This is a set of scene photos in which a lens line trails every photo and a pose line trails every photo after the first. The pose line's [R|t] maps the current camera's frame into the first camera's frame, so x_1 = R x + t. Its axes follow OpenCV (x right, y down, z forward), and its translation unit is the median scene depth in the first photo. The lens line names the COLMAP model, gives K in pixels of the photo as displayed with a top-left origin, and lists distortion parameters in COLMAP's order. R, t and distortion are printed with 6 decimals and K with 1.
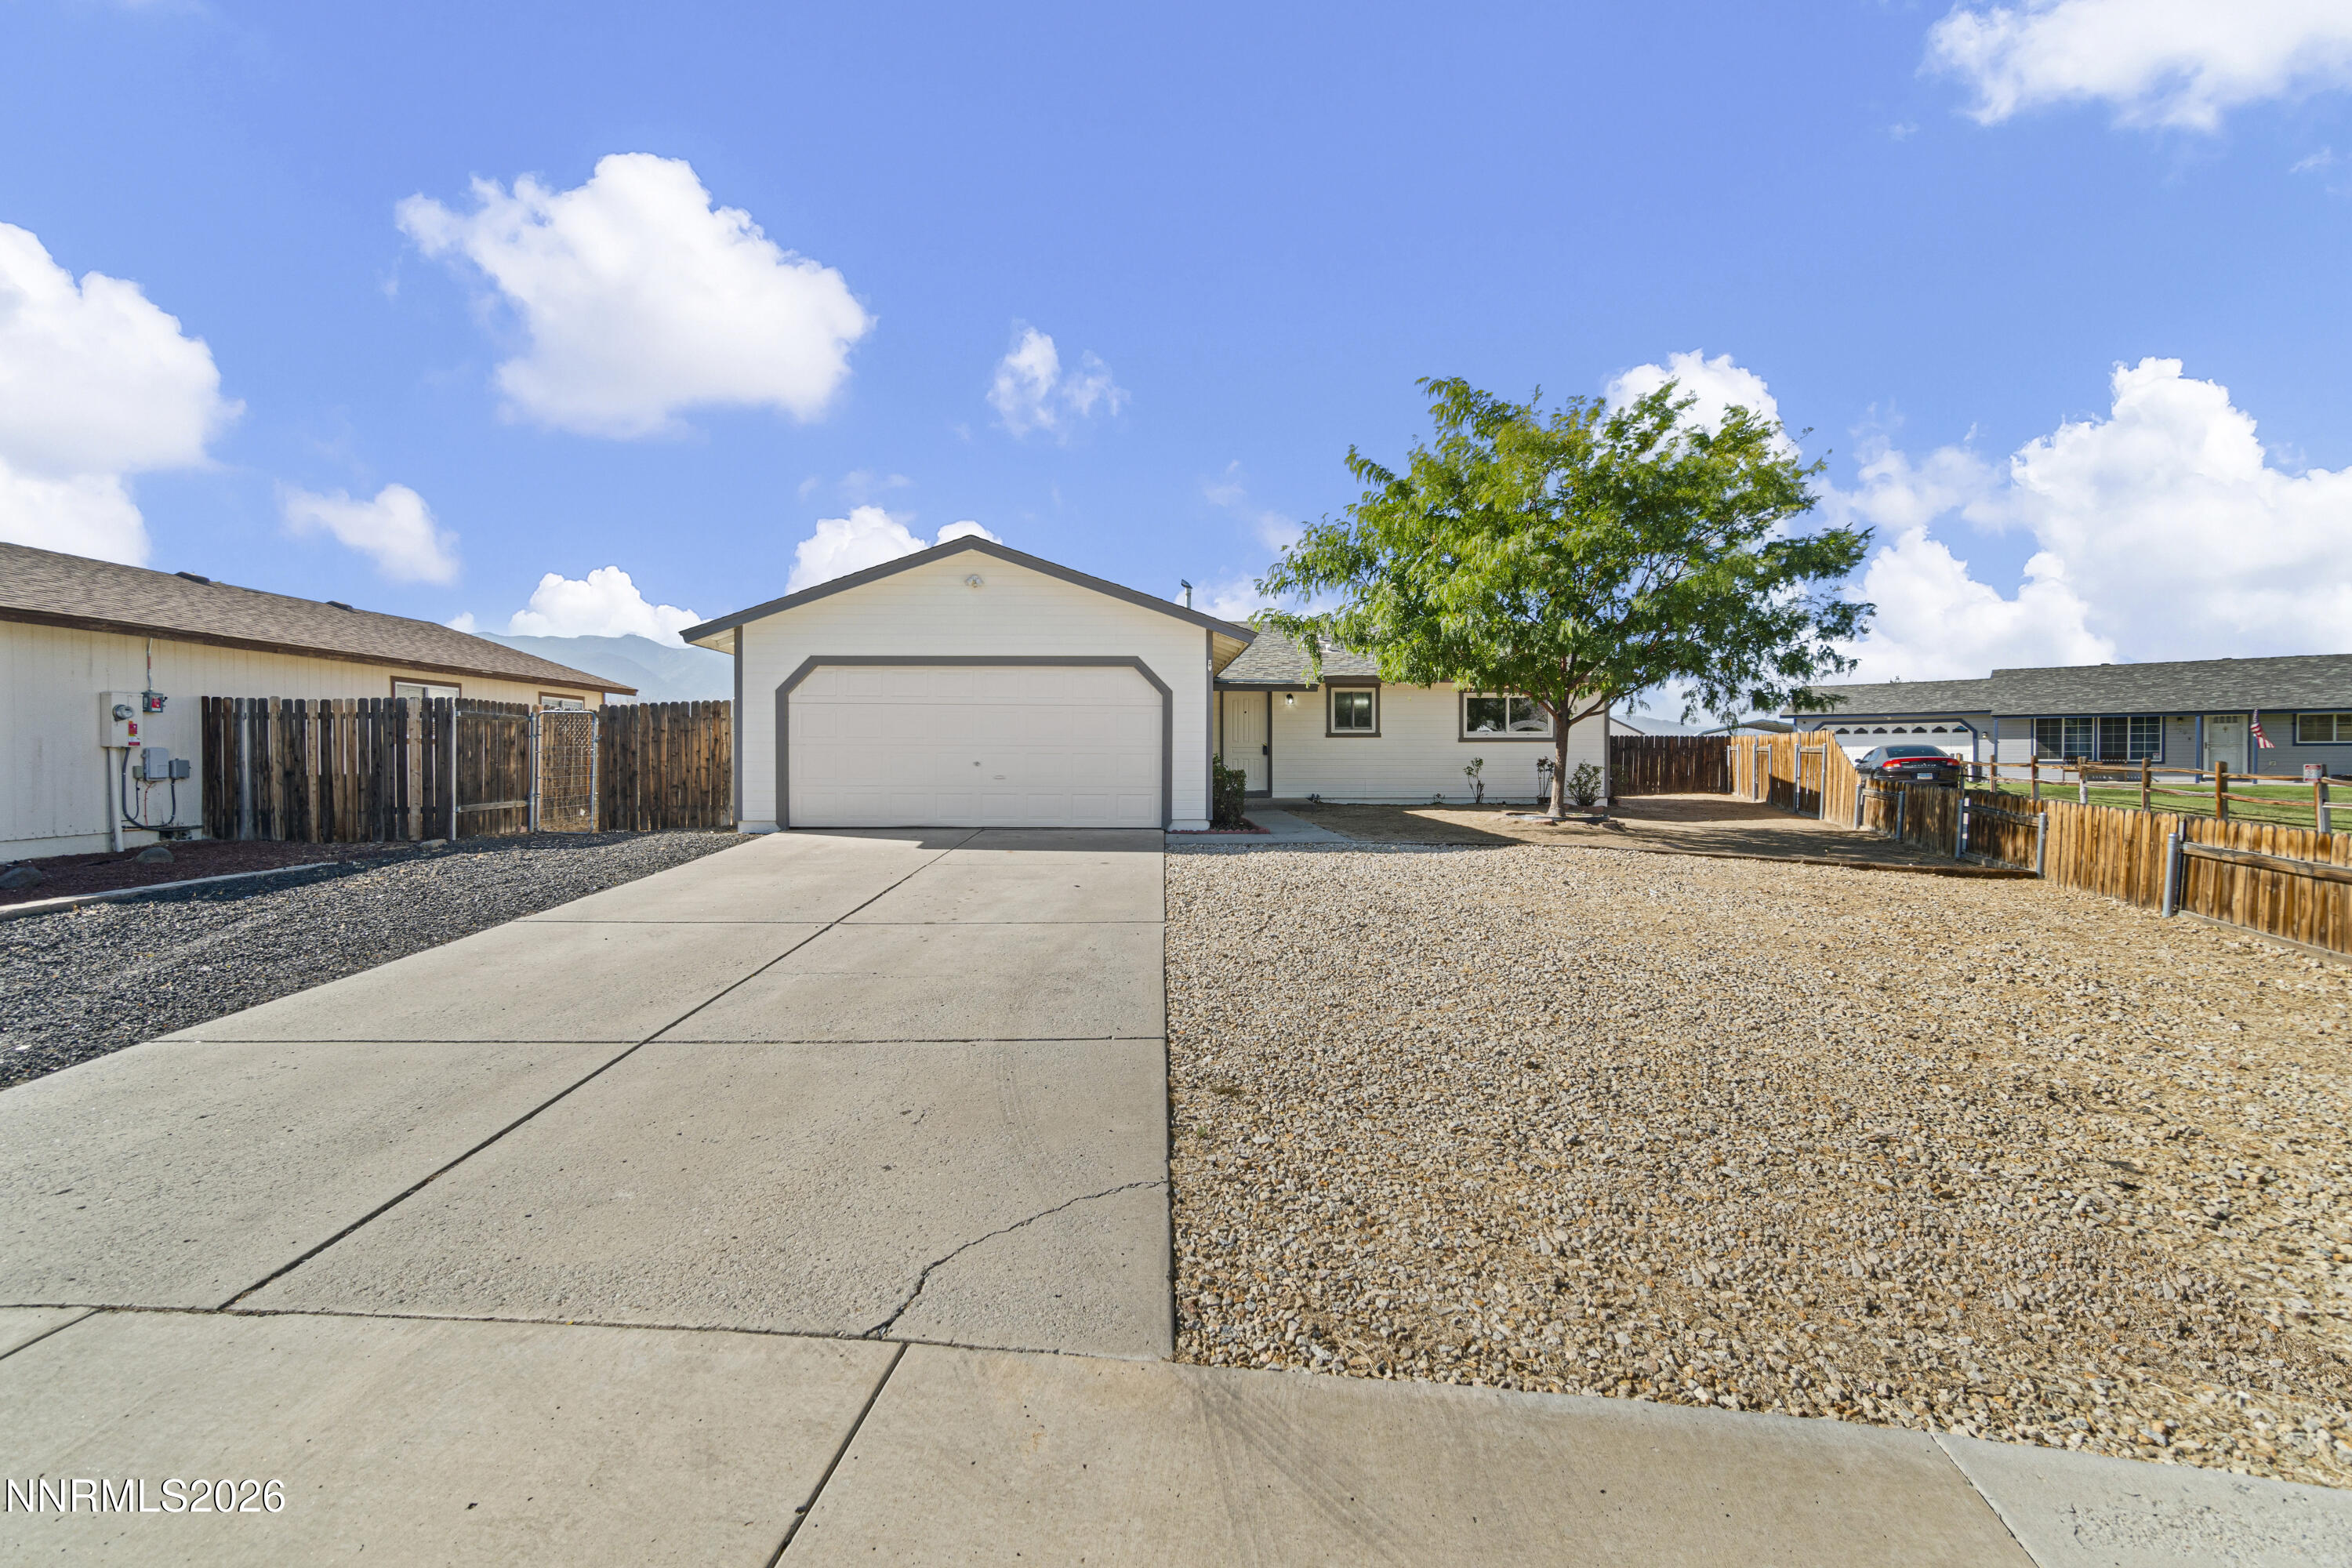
lens RADIAL K [[1033.3, 0, 1159.7], [0, 1033.3, 763.5], [0, 0, 1]] dist [-0.003595, 0.000141]
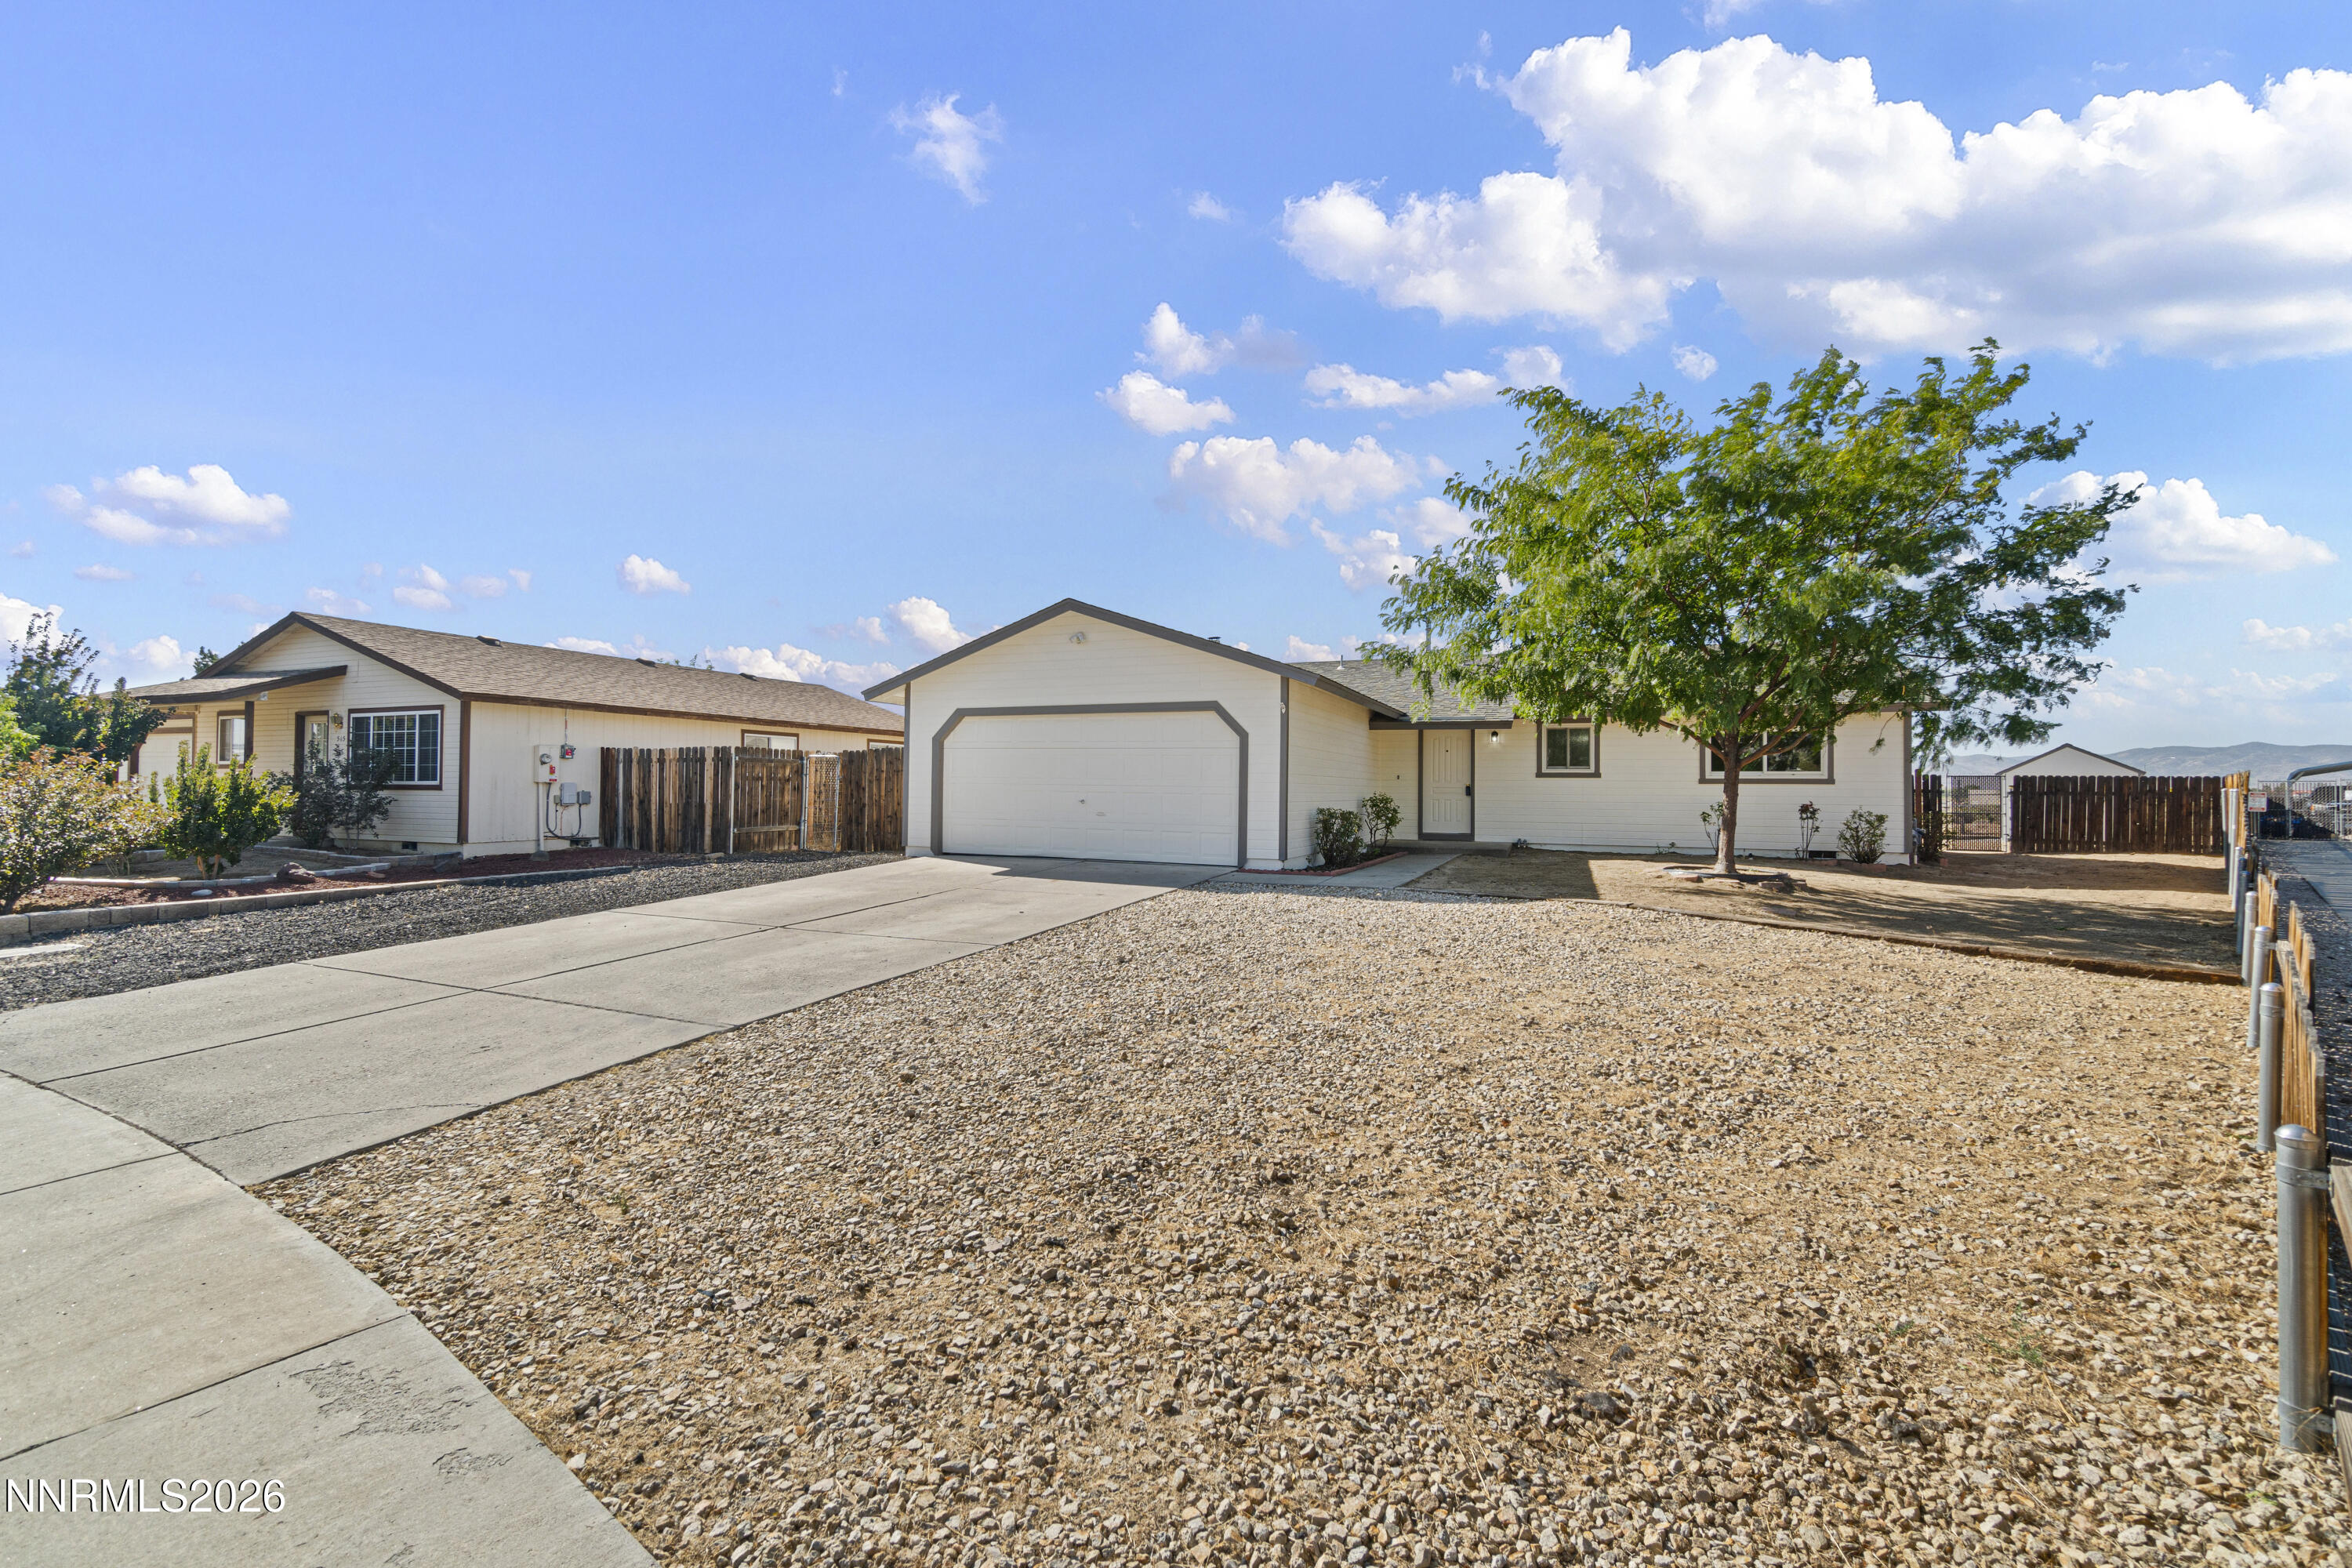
lens RADIAL K [[1033.3, 0, 1159.3], [0, 1033.3, 762.0], [0, 0, 1]] dist [-0.003595, 0.000141]
pose [[0.900541, -0.003030, -0.434760, 0.381606], [-0.013159, 0.999328, -0.034222, -0.005141], [0.434571, 0.036539, 0.899896, 0.036422]]
